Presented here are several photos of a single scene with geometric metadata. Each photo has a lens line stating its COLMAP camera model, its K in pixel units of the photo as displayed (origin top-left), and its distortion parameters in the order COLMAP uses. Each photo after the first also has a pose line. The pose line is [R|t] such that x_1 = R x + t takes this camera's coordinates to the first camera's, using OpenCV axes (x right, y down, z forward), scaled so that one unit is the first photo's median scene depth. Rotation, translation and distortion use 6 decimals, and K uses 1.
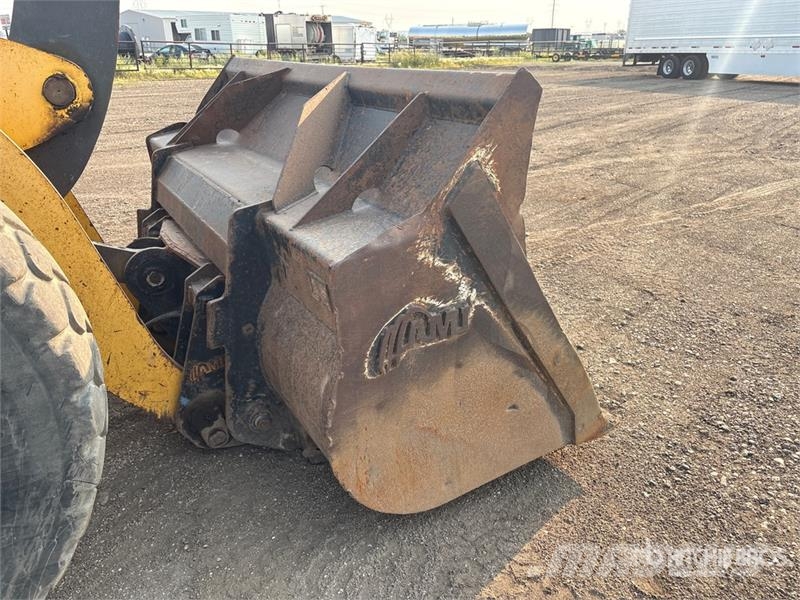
lens RADIAL K [[607.3, 0, 401.6], [0, 607.3, 301.7], [0, 0, 1]] dist [0.058370, -0.070898]
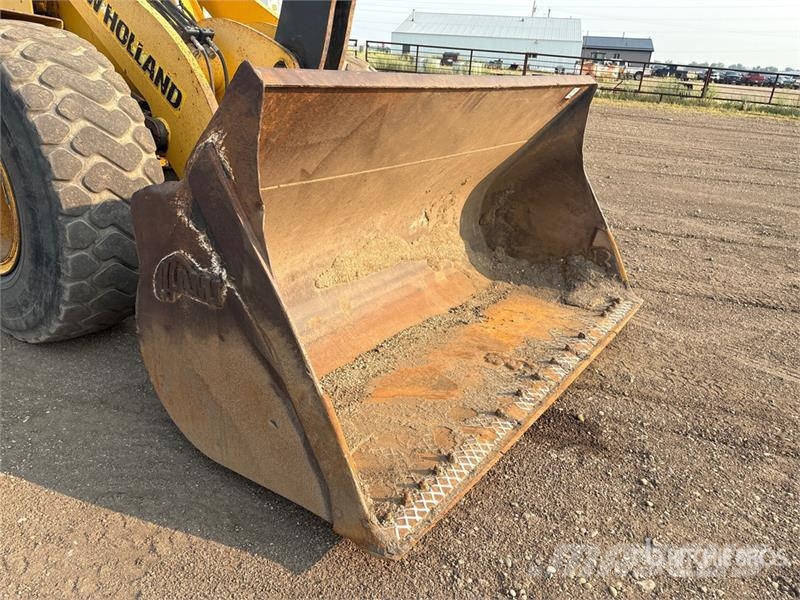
lens RADIAL K [[613.7, 0, 384.6], [0, 613.7, 301.8], [0, 0, 1]] dist [0.058726, -0.073811]
pose [[0.403502, 0.371975, -0.835955, 0.124116], [-0.413790, 0.889051, 0.195872, -0.031884], [0.816066, 0.266875, 0.512654, 0.076320]]
